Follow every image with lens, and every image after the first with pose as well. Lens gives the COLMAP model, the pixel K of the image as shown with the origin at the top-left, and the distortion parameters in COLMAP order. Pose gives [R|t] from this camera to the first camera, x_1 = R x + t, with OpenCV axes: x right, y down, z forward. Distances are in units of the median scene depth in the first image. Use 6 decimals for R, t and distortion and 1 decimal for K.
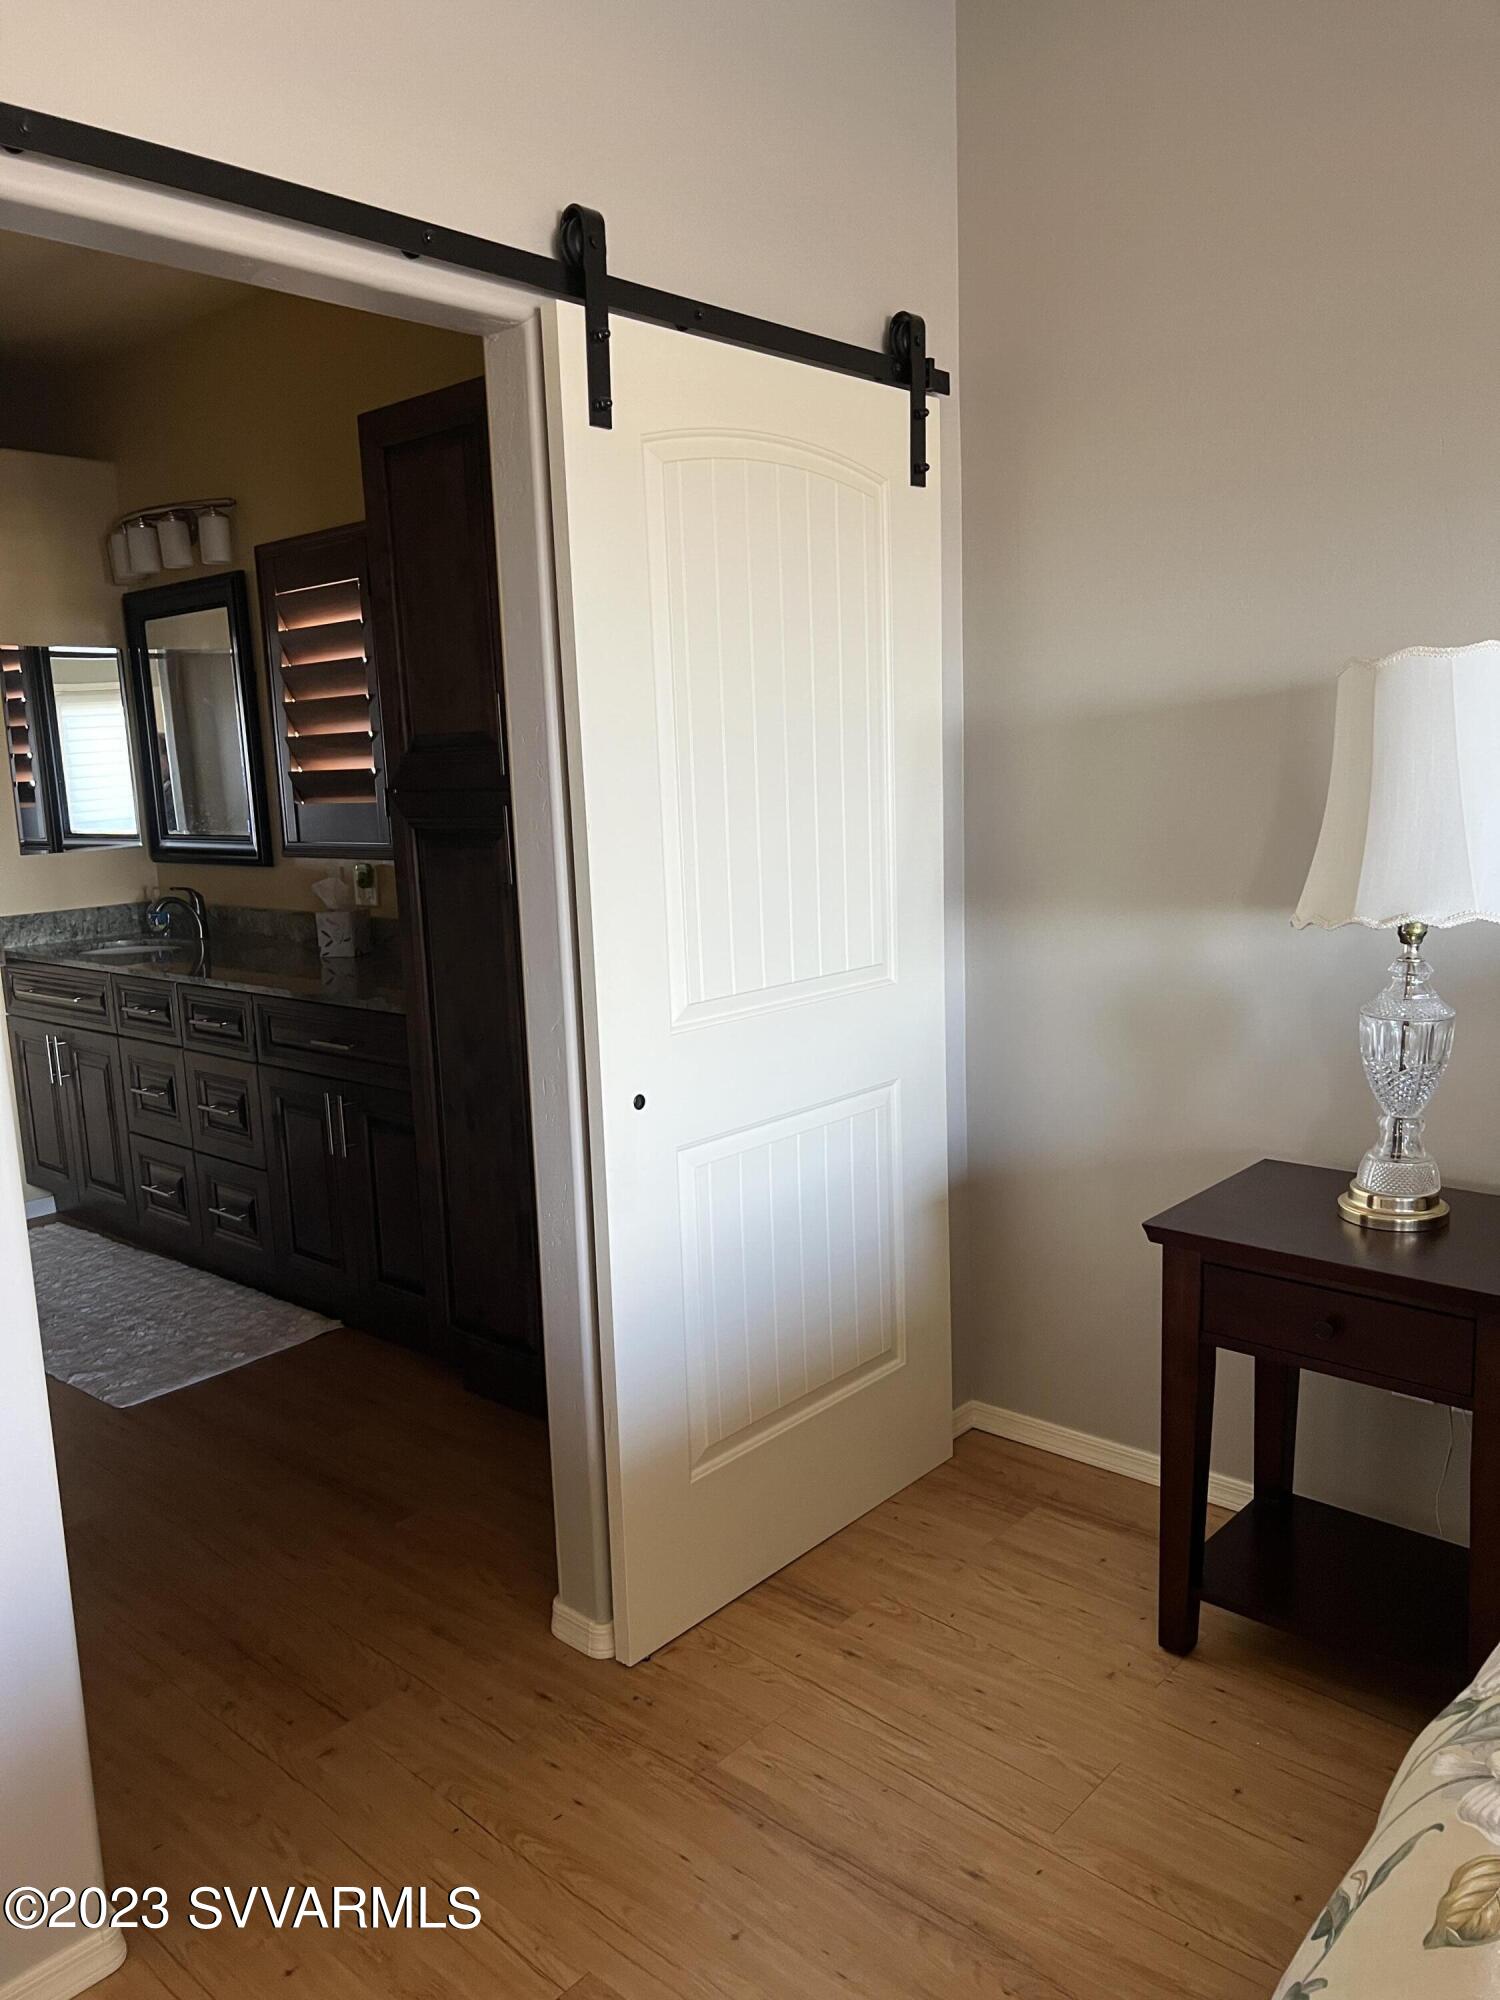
lens RADIAL K [[1513.1, 0, 748.3], [0, 1513.1, 1004.8], [0, 0, 1]] dist [0.046015, -0.075021]
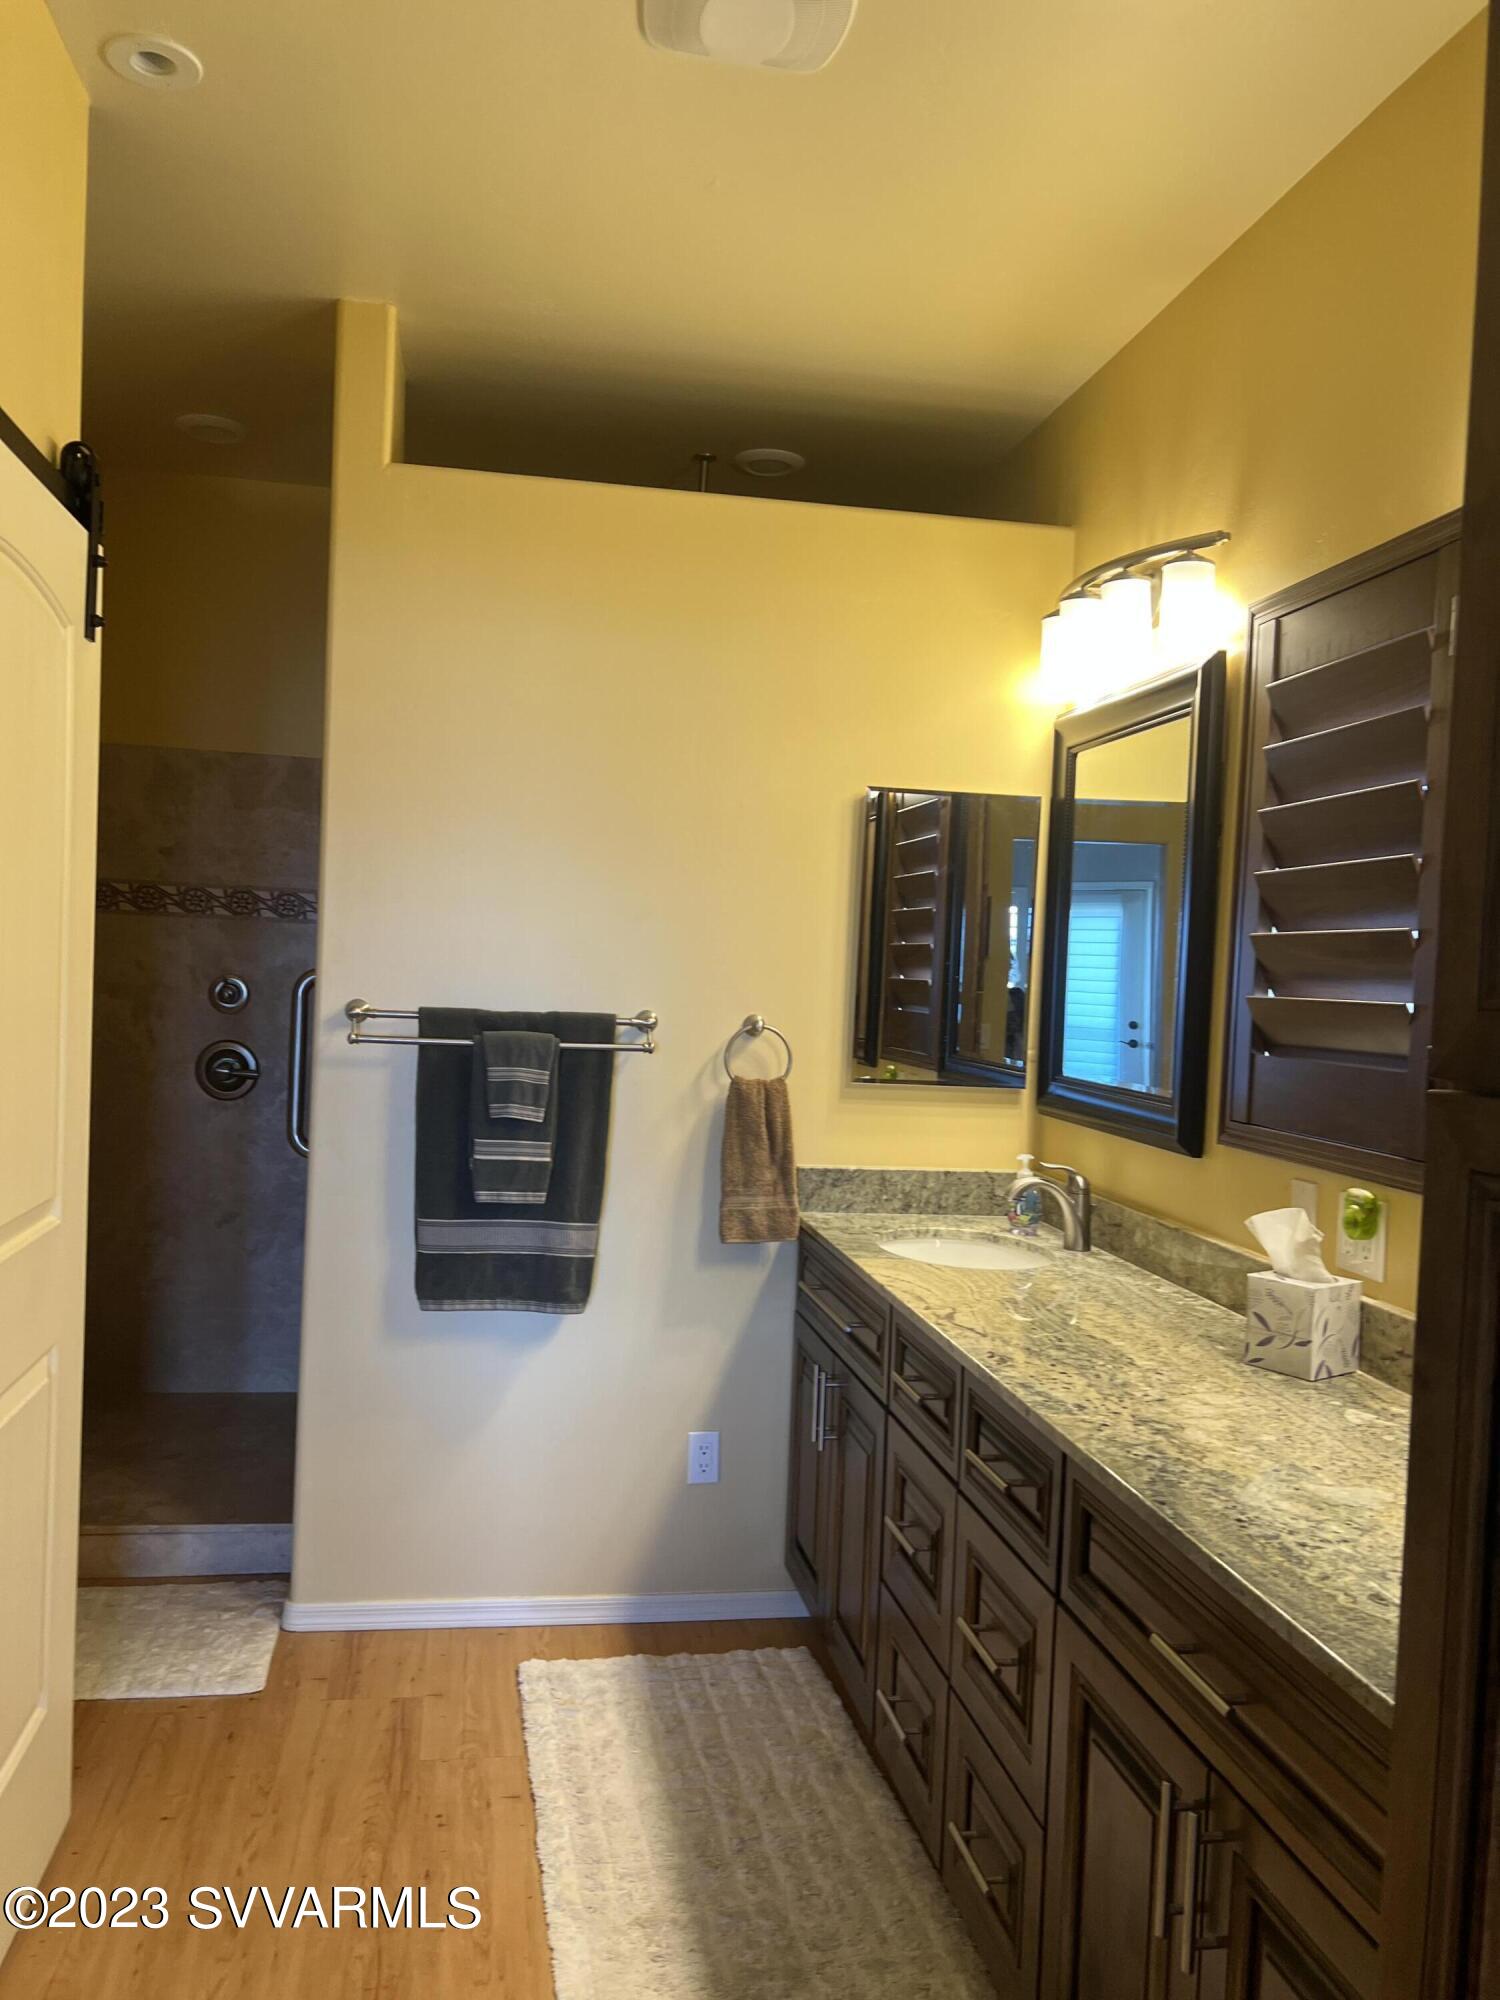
lens RADIAL K [[1513.1, 0, 739.1], [0, 1513.1, 1007.7], [0, 0, 1]] dist [0.046015, -0.075021]
pose [[0.793482, 0.090406, -0.601841, -0.106113], [-0.181190, 0.979154, -0.091802, -0.059871], [0.580996, 0.181891, 0.793322, 0.419370]]
